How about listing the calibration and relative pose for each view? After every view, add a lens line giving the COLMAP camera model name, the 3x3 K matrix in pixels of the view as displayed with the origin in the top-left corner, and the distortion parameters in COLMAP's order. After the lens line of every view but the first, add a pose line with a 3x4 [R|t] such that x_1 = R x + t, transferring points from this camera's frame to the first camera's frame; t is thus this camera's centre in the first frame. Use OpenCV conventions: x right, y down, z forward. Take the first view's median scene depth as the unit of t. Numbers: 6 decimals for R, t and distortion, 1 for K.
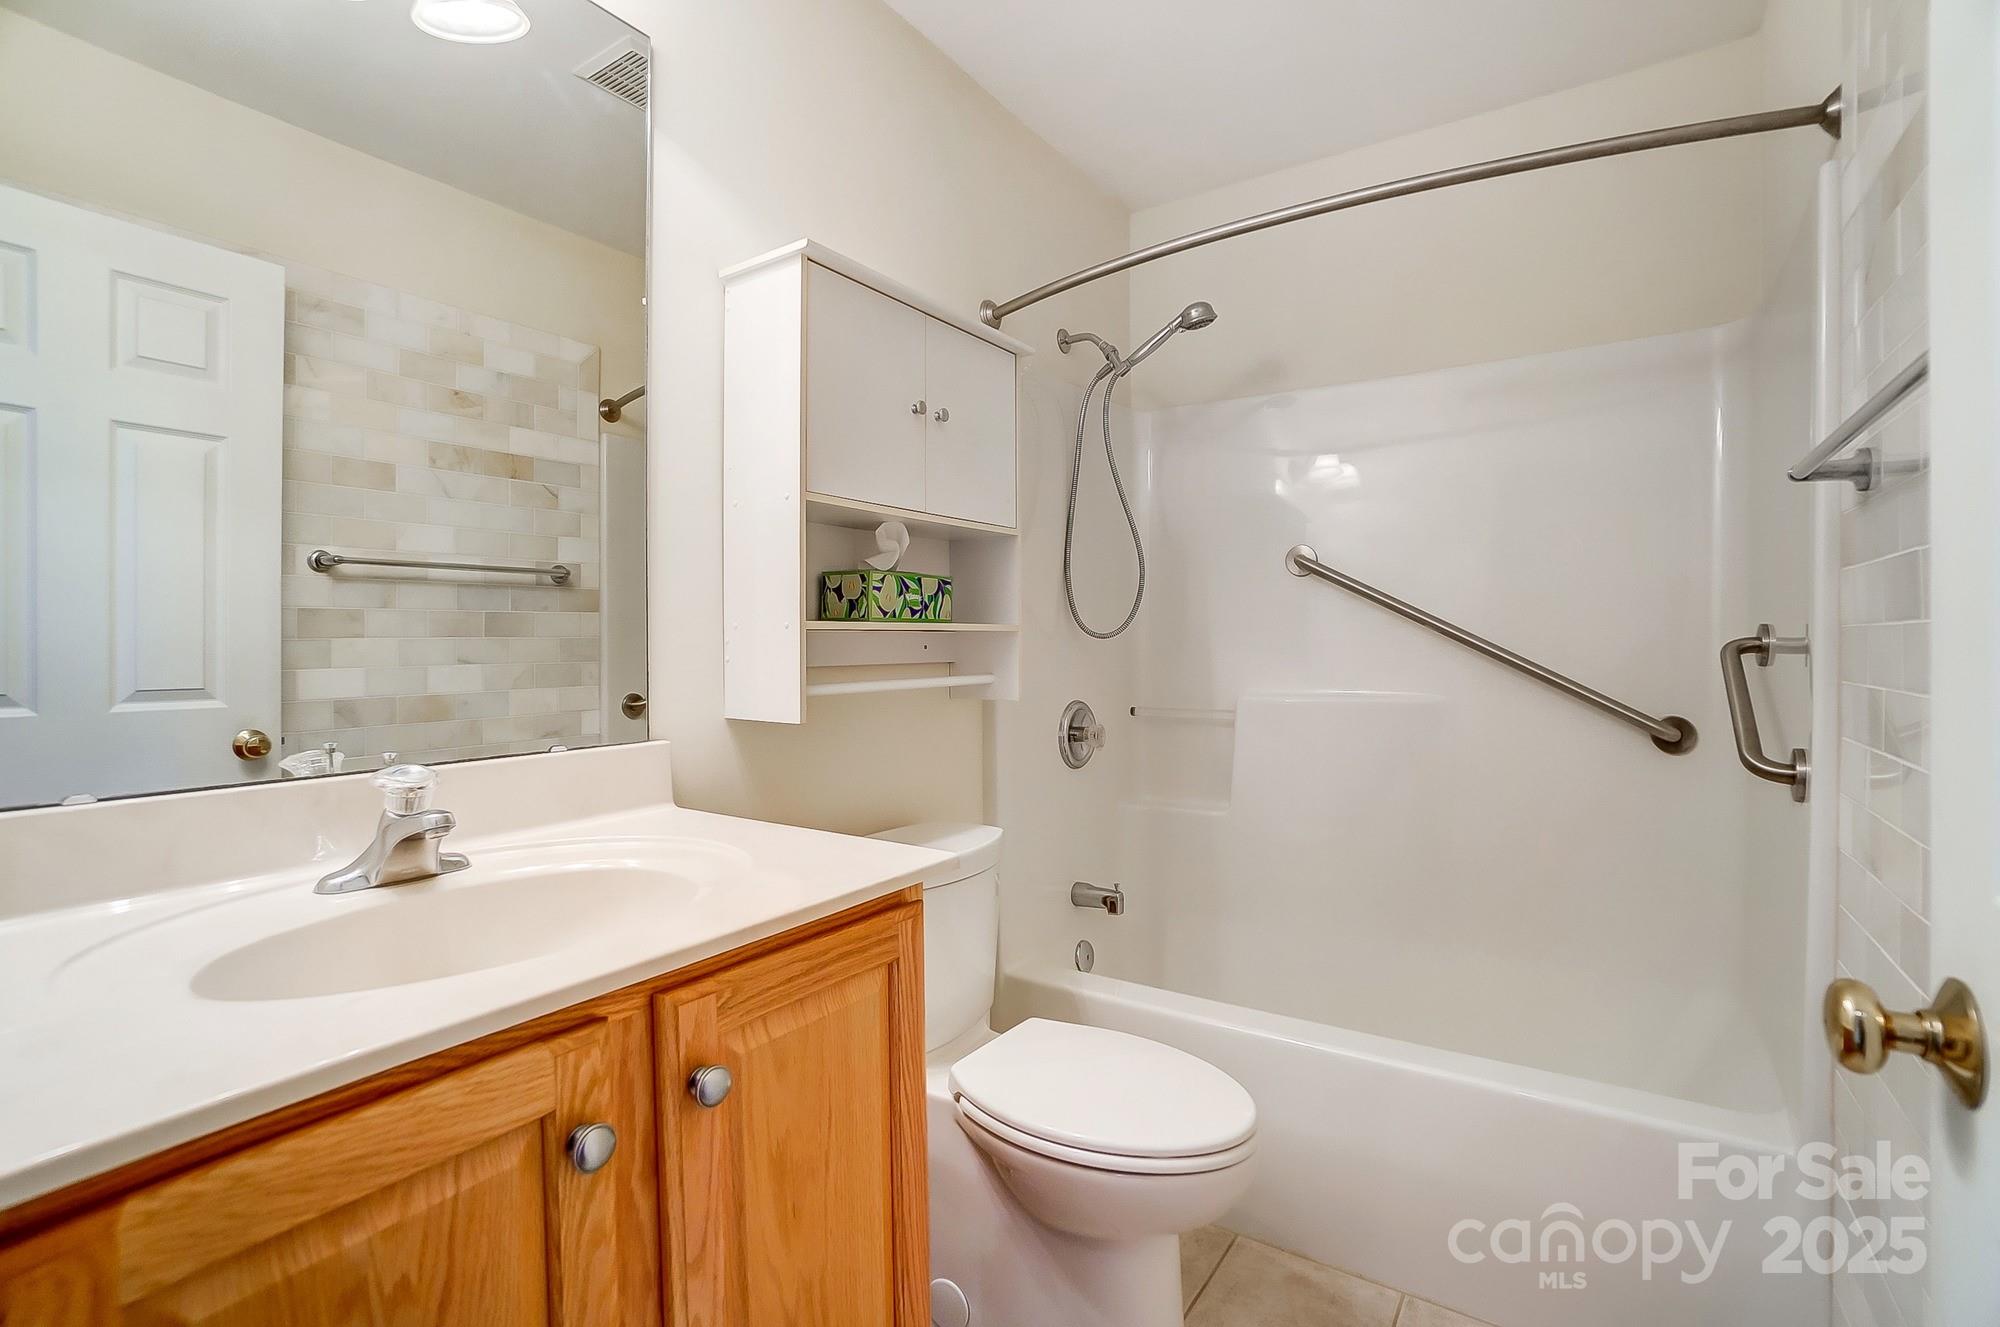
lens RADIAL K [[895.0, 0, 1000.0], [0, 895.0, 661.8], [0, 0, 1]] dist [-0.051188, 0.015279]
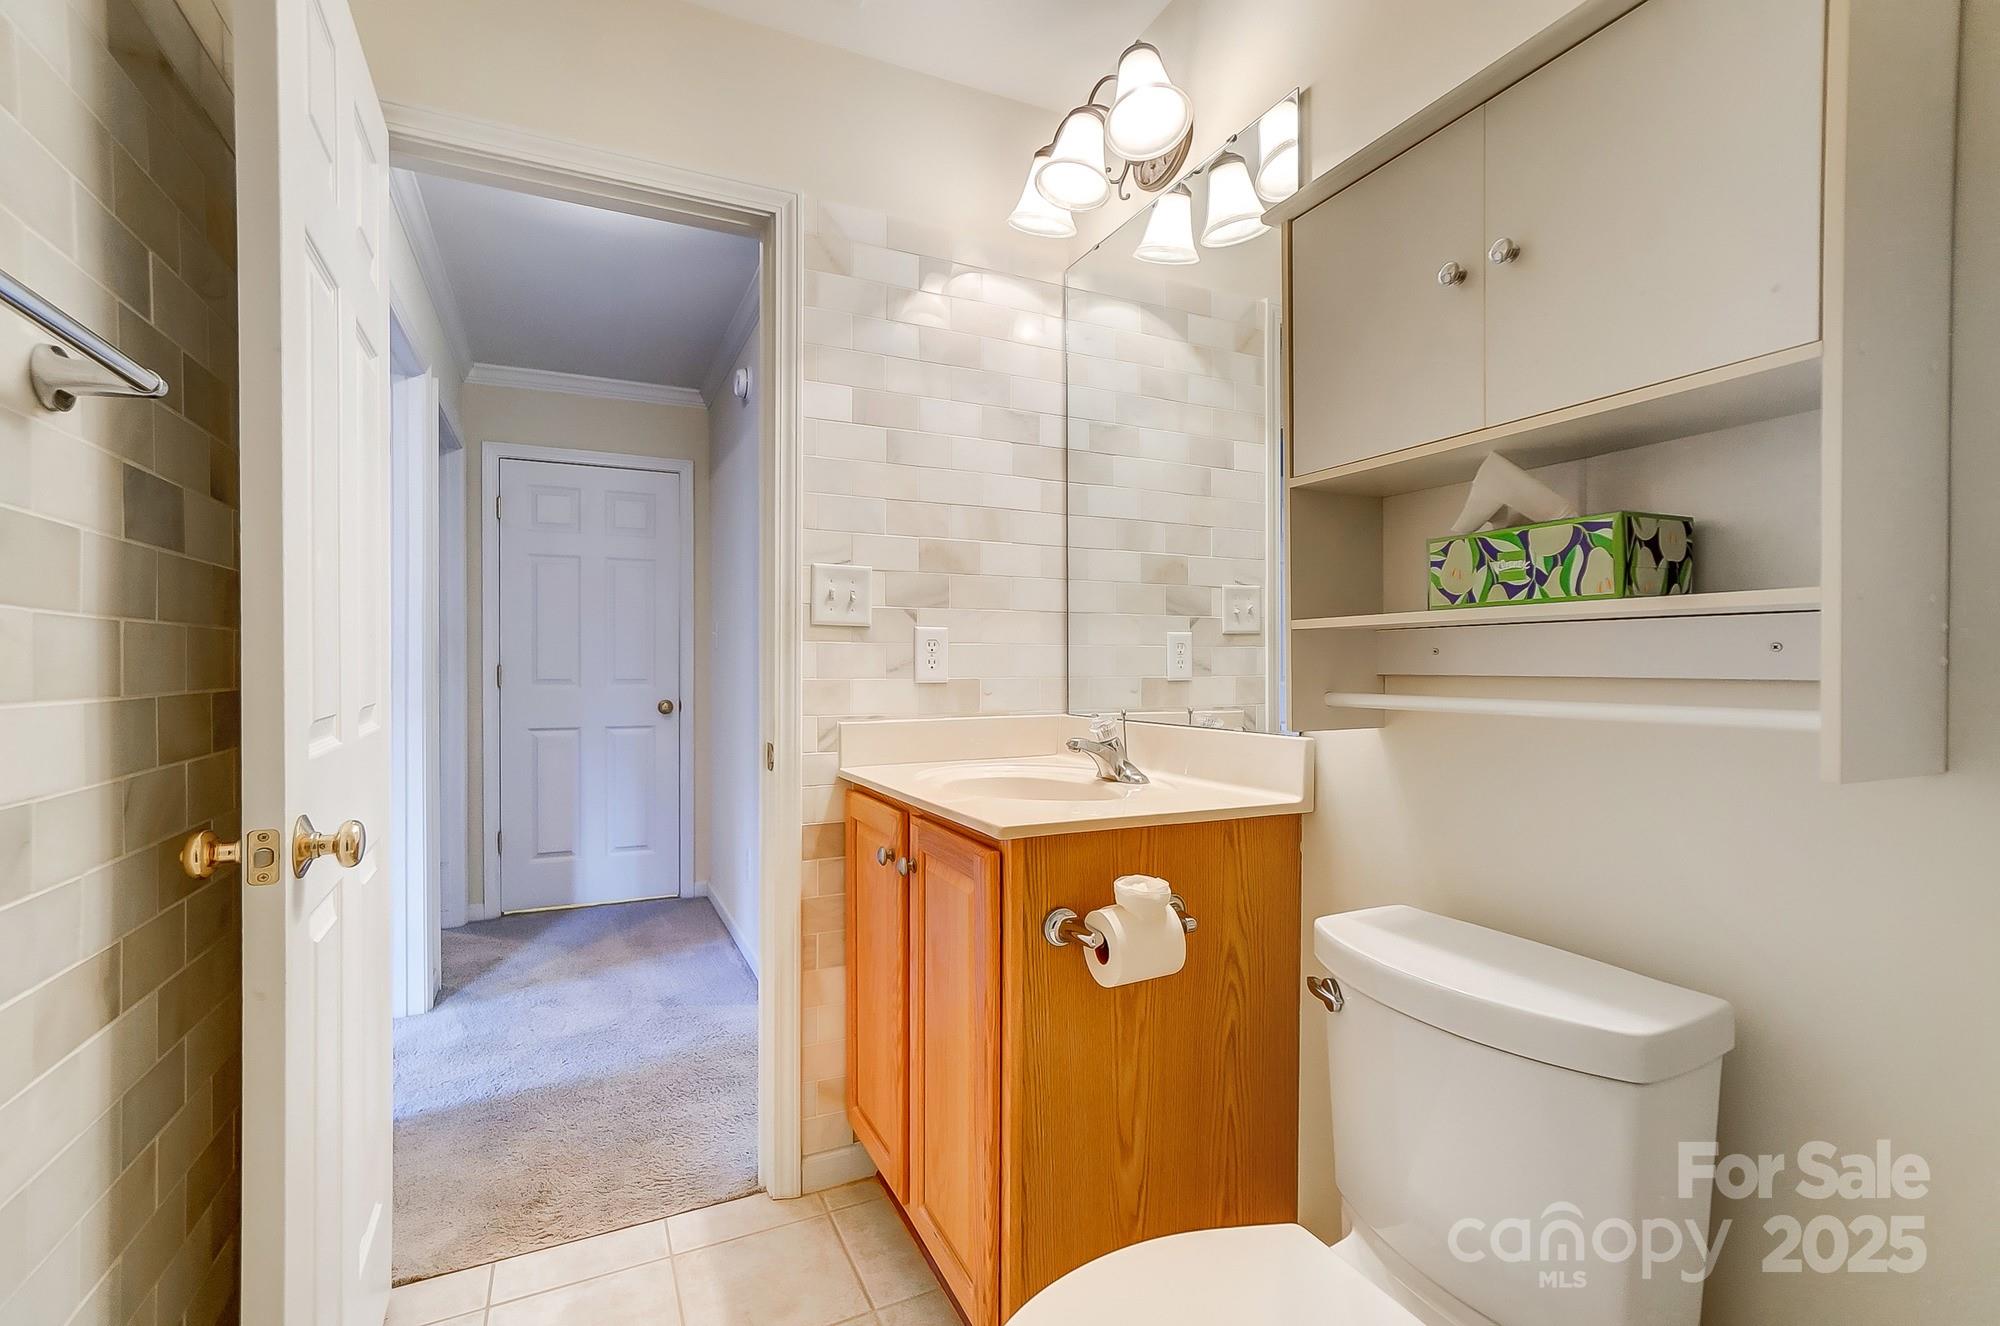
lens RADIAL K [[895.0, 0, 1002.4], [0, 895.0, 664.1], [0, 0, 1]] dist [-0.051188, 0.015279]
pose [[-0.504195, 0.009157, -0.863541, 0.602578], [-0.011385, 0.999786, 0.017249, -0.010570], [0.863515, 0.018528, -0.503983, 0.997718]]
